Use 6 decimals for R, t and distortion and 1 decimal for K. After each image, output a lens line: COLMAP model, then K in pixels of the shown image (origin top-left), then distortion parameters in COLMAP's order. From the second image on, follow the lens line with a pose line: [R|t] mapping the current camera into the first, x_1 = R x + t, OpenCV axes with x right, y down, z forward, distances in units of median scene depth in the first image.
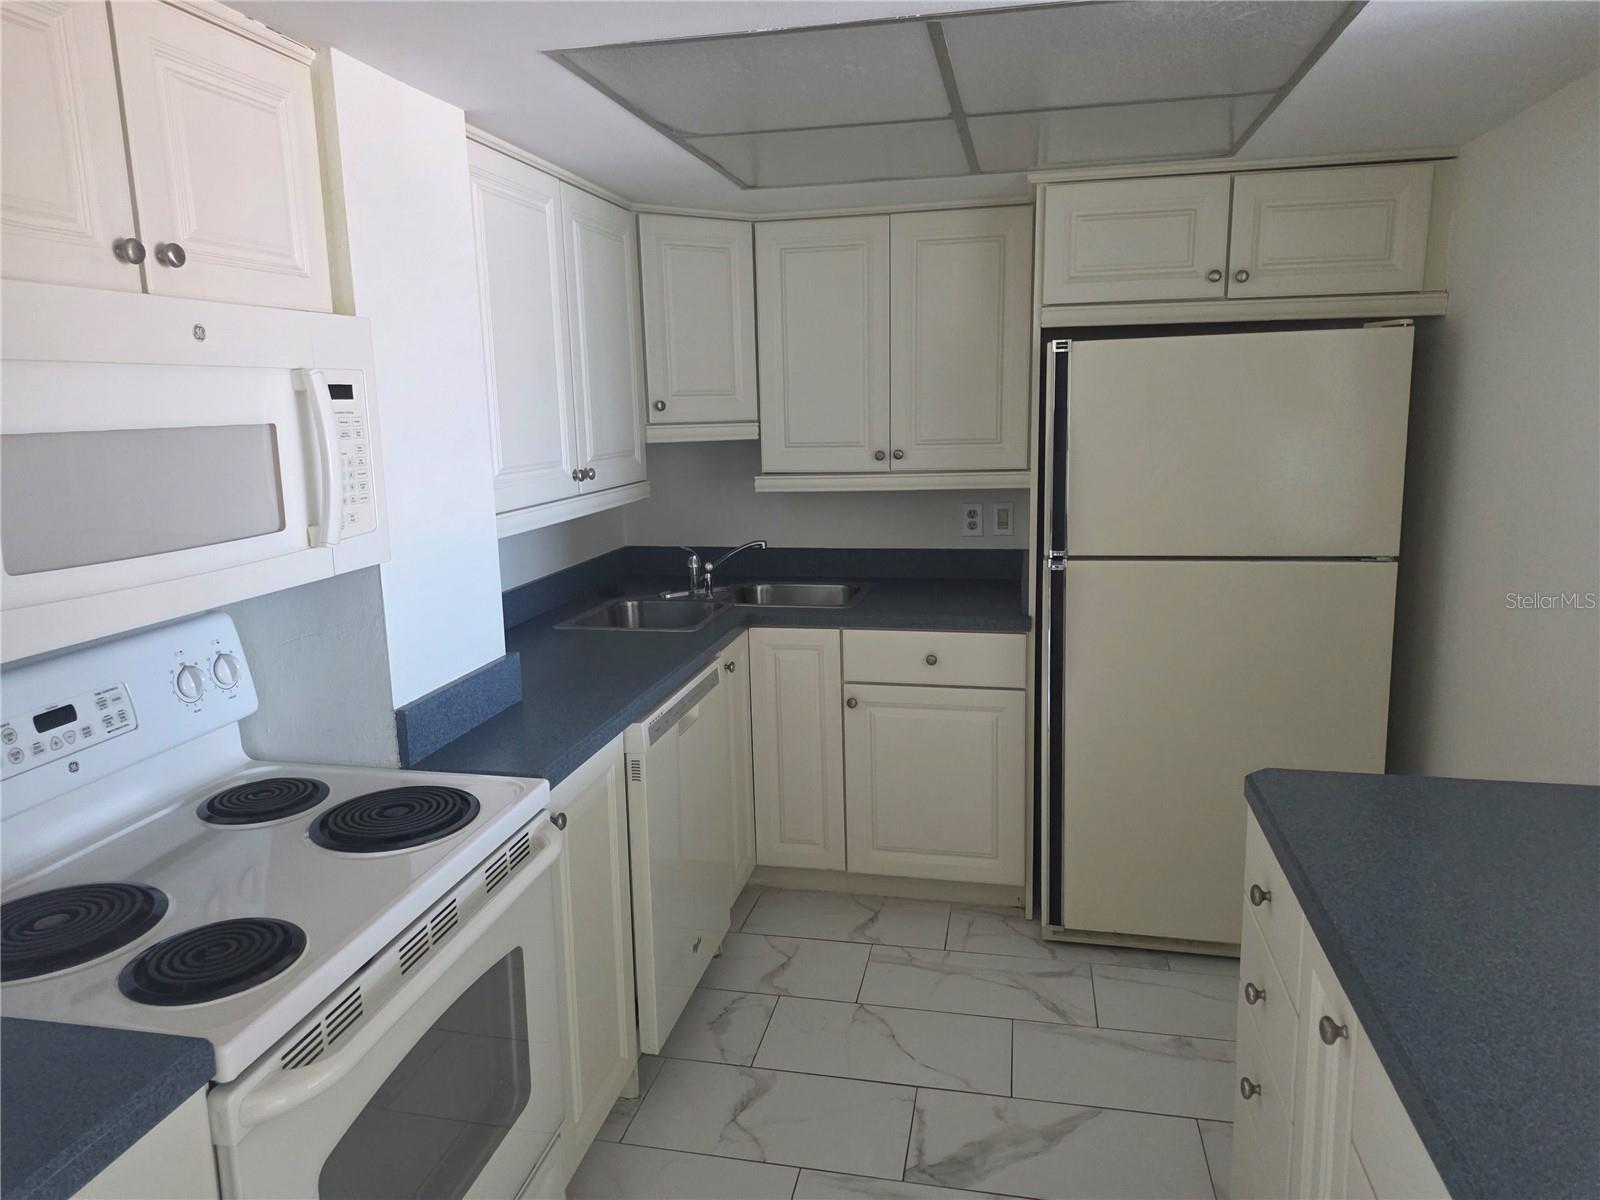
lens RADIAL K [[1064.6, 0, 797.2], [0, 1064.6, 599.4], [0, 0, 1]] dist [0.063124, -0.055611]
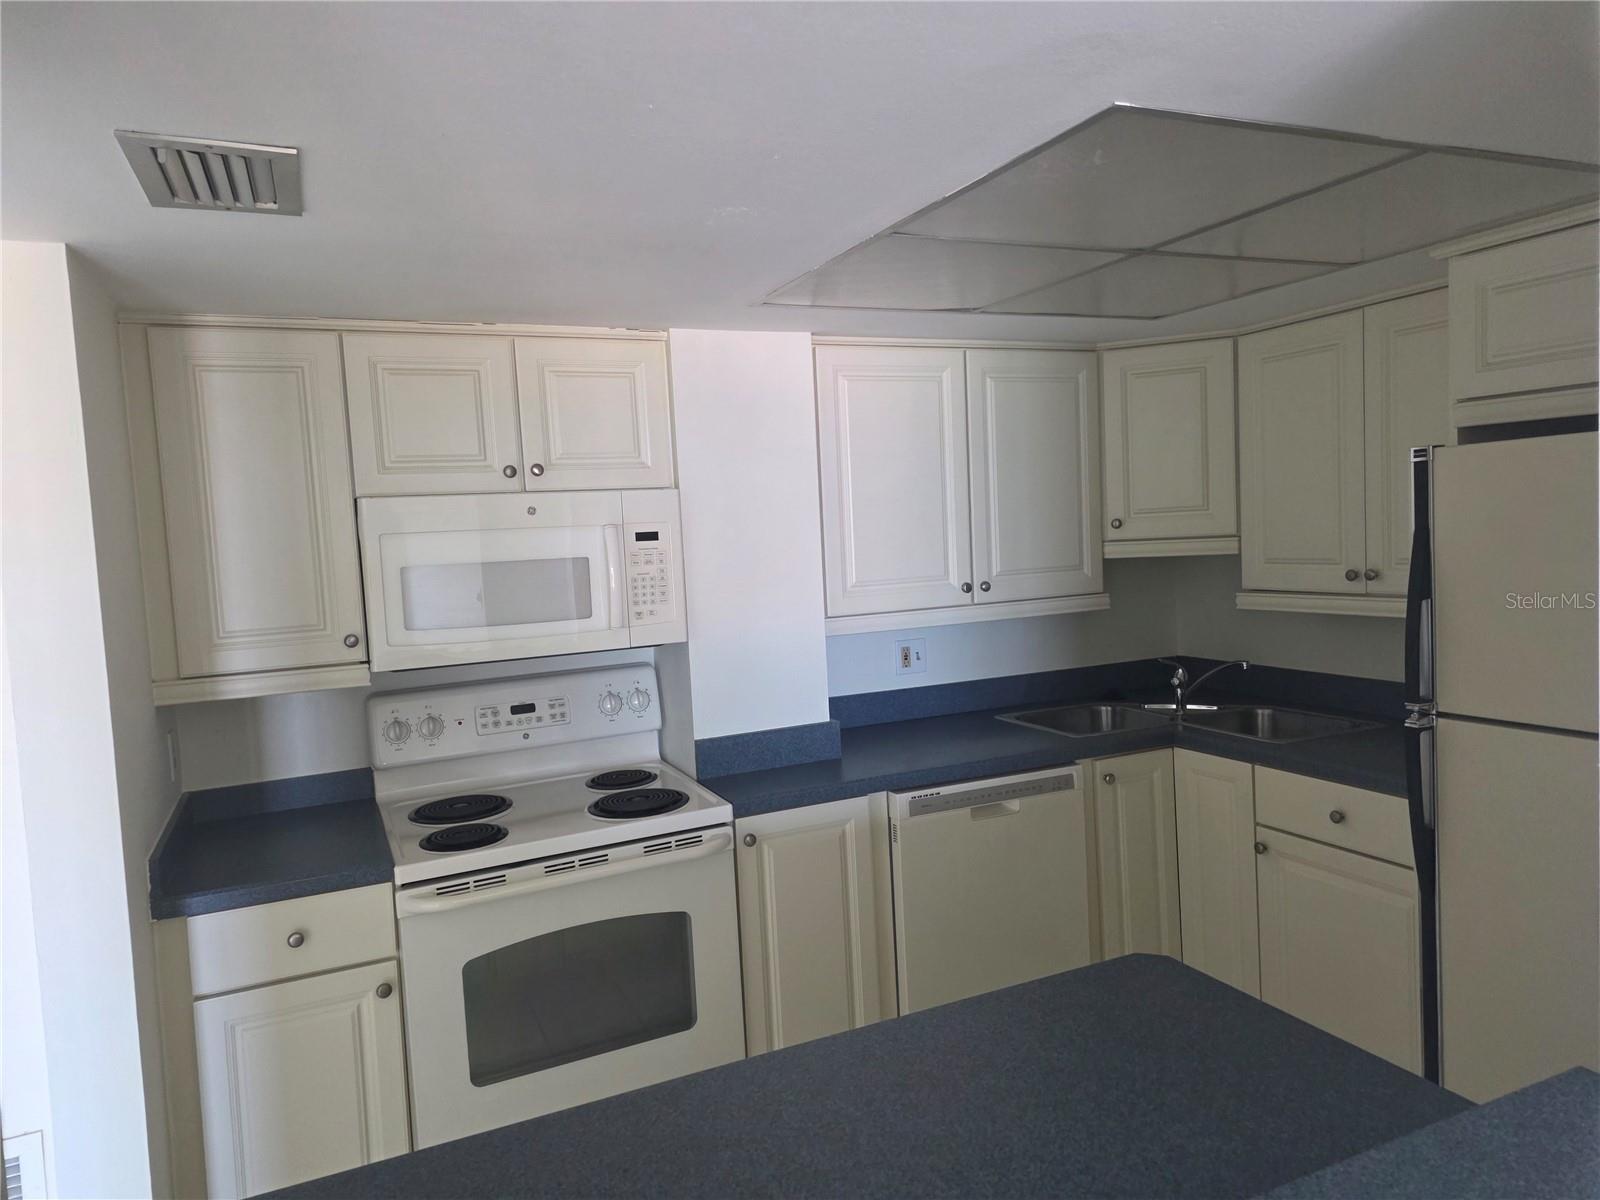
lens RADIAL K [[1064.6, 0, 785.2], [0, 1064.6, 594.5], [0, 0, 1]] dist [0.063124, -0.055611]
pose [[0.589435, 0.043484, -0.806645, 0.611923], [-0.113379, 0.993119, -0.029313, -0.048847], [0.799820, 0.108735, 0.590309, 0.132757]]
